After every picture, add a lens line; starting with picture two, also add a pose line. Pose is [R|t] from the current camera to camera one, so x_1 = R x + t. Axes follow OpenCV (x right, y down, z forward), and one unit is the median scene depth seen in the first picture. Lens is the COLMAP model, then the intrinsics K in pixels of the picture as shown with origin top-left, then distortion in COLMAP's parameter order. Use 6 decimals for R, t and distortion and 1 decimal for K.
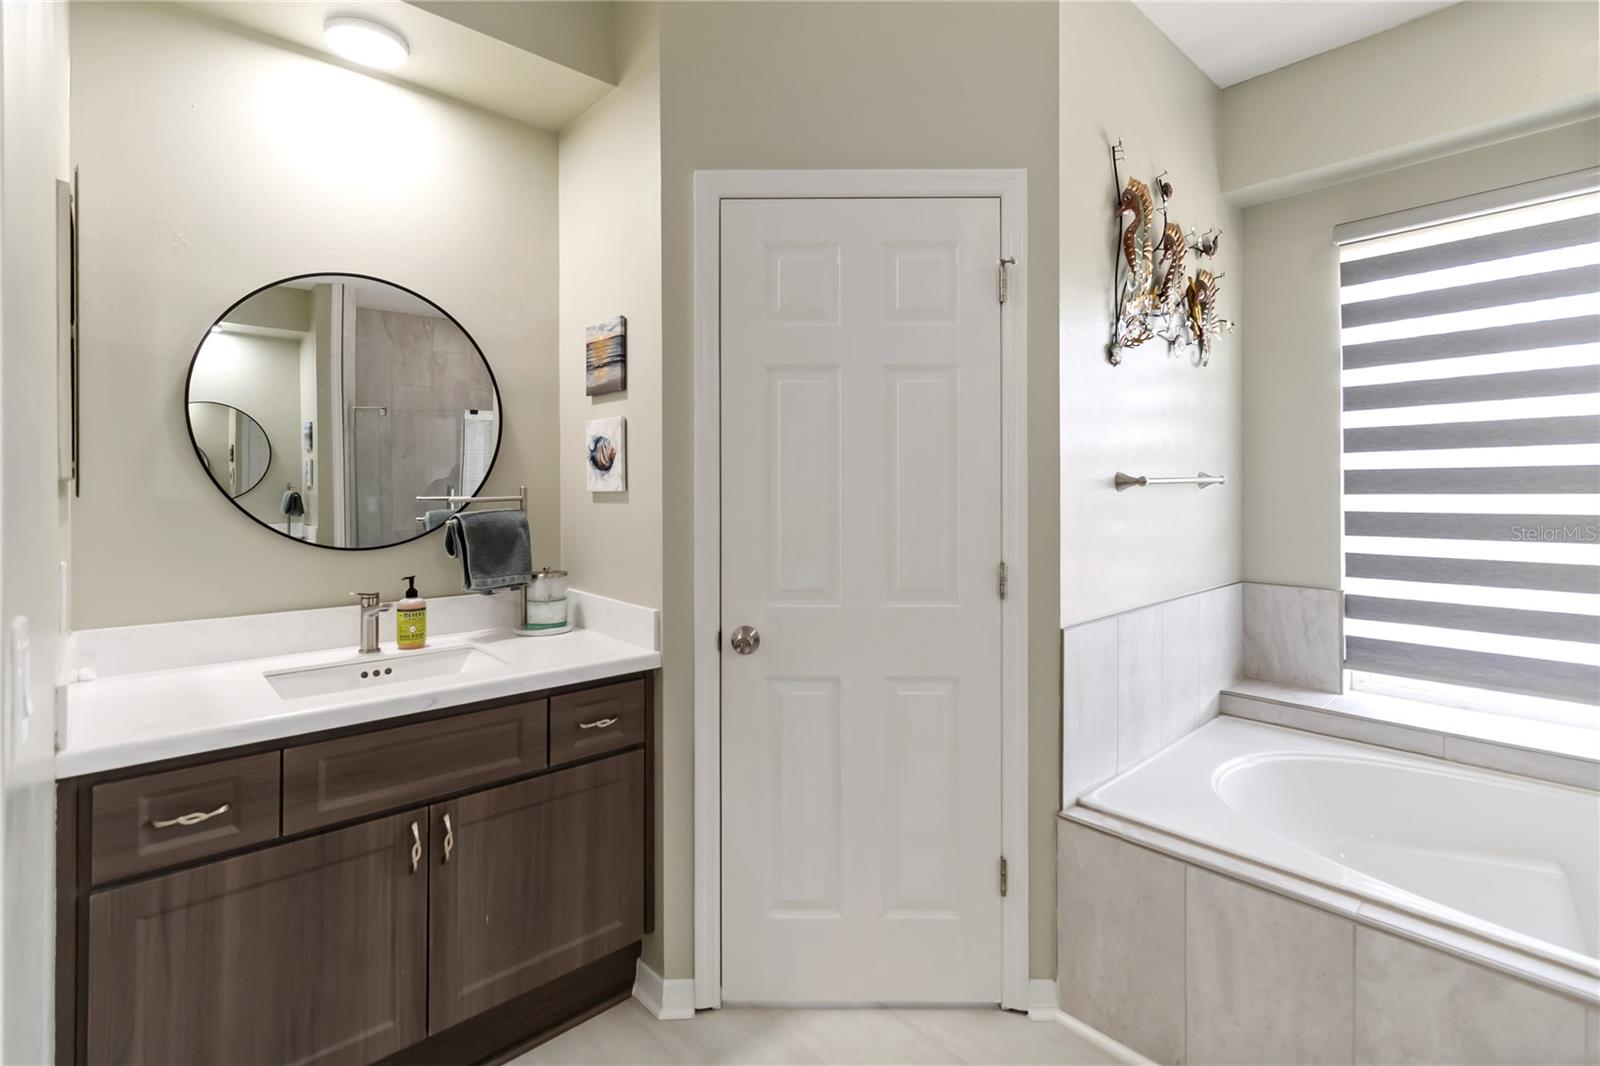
lens RADIAL K [[743.3, 0, 802.3], [0, 743.3, 485.4], [0, 0, 1]] dist [0.003742, -0.000032]
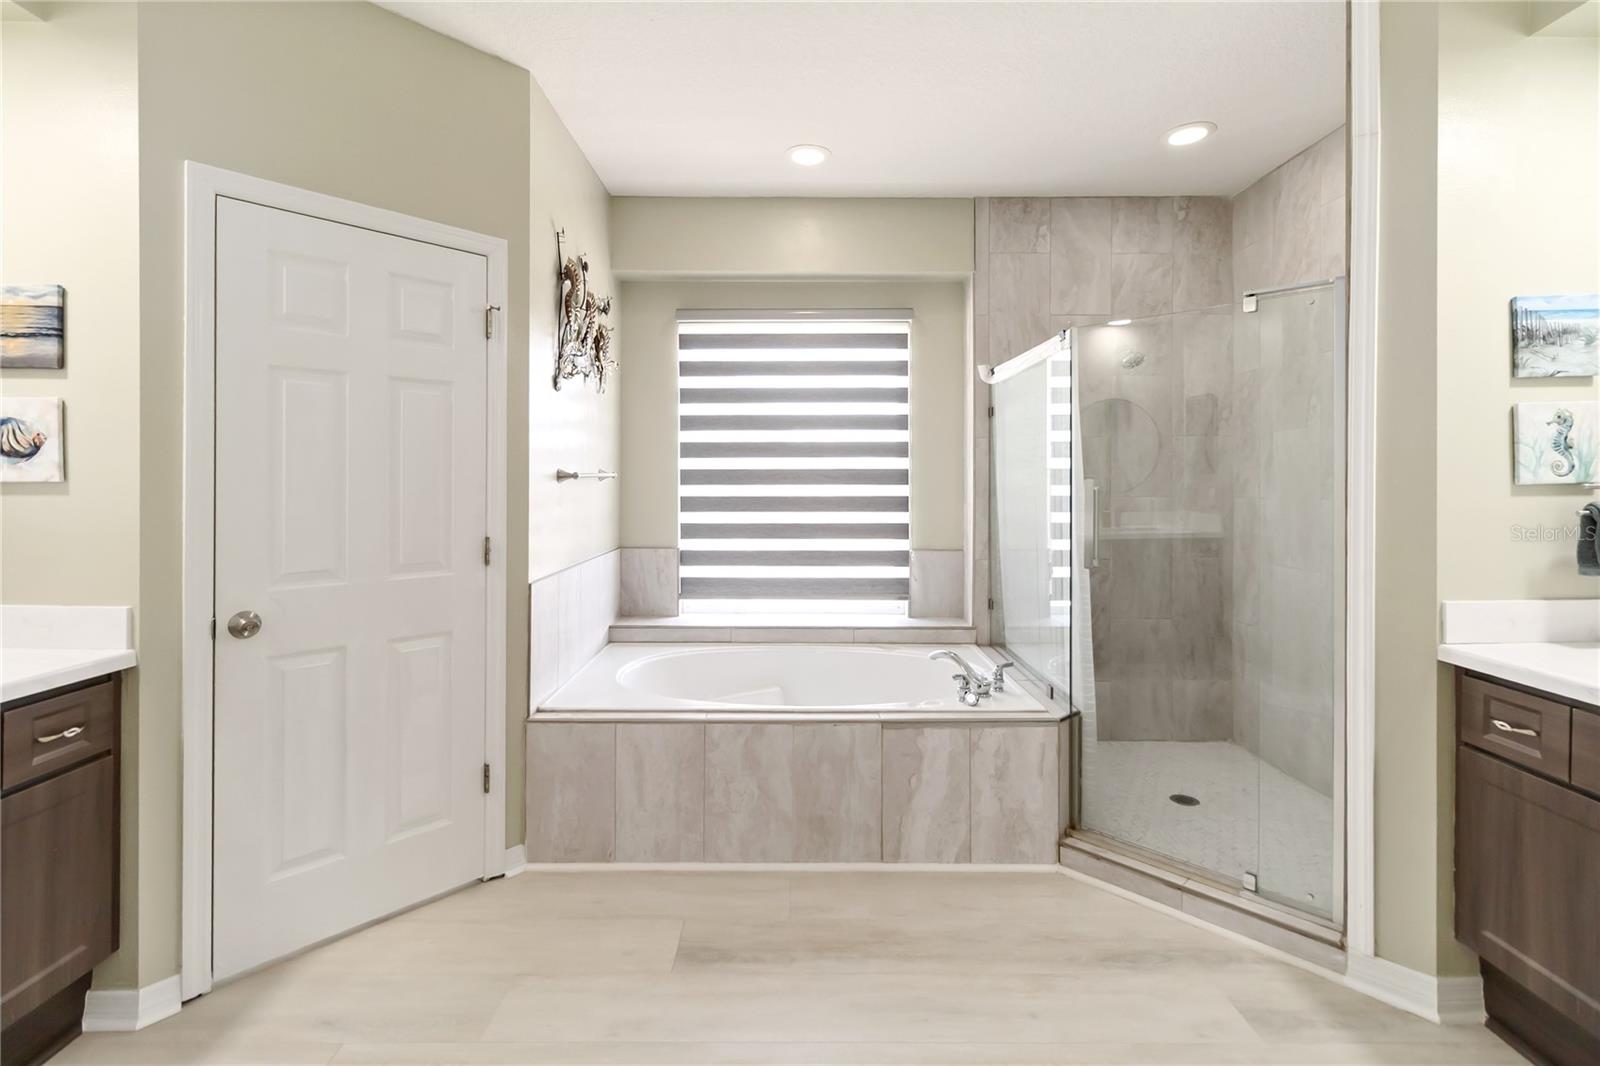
lens RADIAL K [[746.8, 0, 797.1], [0, 746.8, 465.7], [0, 0, 1]] dist [0.004367, 0.000266]
pose [[0.670645, 0.018662, 0.741544, -0.336089], [-0.004574, 0.999769, -0.021023, 0.003735], [-0.741764, 0.010707, 0.670575, -0.278361]]
